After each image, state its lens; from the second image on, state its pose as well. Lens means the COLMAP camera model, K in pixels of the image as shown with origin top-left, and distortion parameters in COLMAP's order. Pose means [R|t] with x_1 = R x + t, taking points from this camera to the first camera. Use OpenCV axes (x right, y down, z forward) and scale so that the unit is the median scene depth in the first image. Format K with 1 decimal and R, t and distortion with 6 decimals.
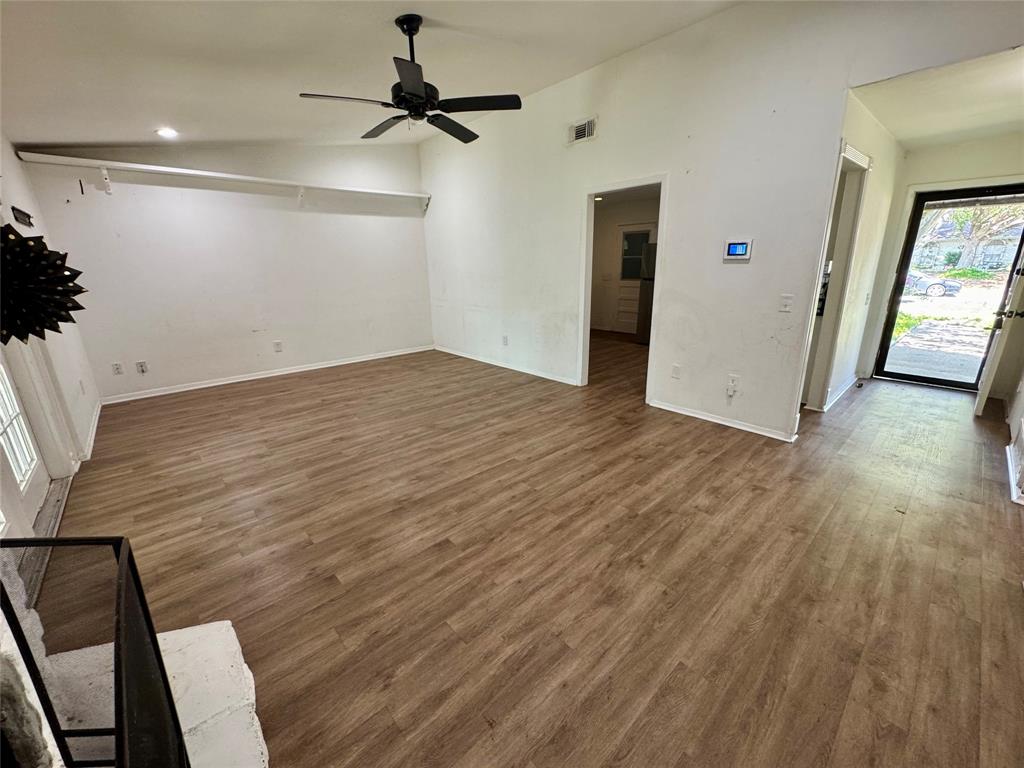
lens RADIAL K [[408.0, 0, 511.2], [0, 408.0, 381.1], [0, 0, 1]] dist [-0.003498, 0.000194]
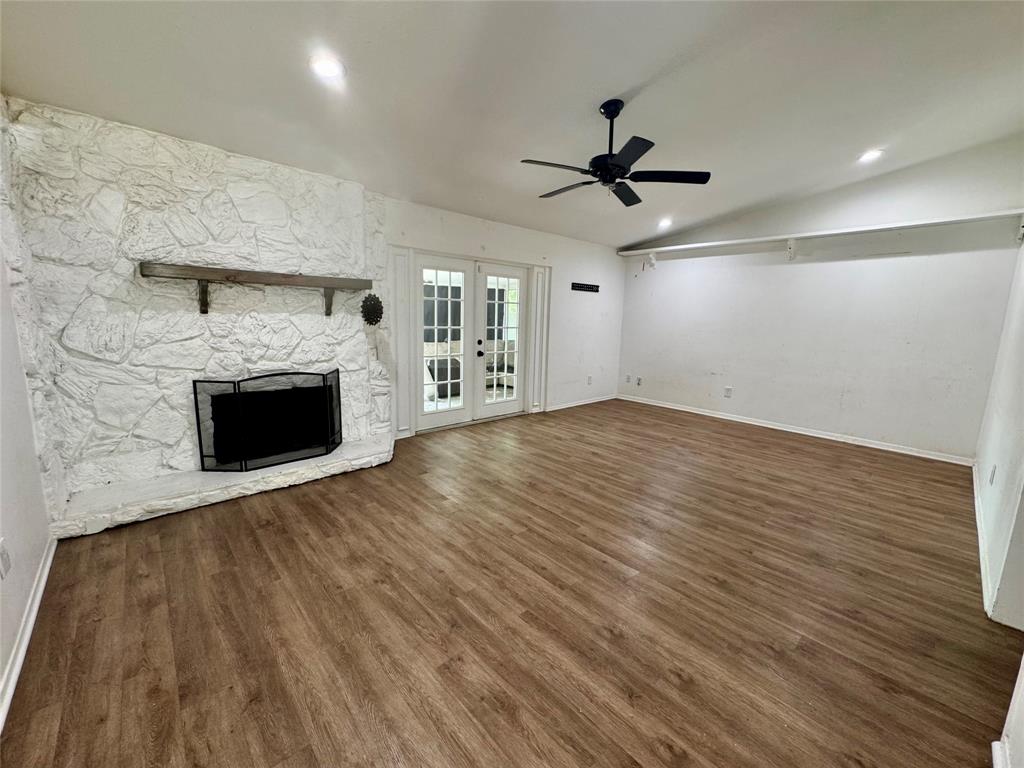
lens RADIAL K [[408.0, 0, 515.1], [0, 408.0, 382.7], [0, 0, 1]] dist [-0.003498, 0.000194]
pose [[0.015245, 0.176778, -0.984133, 0.815261], [-0.305397, 0.938037, 0.163767, -0.202327], [0.952103, 0.298054, 0.068288, 0.710321]]
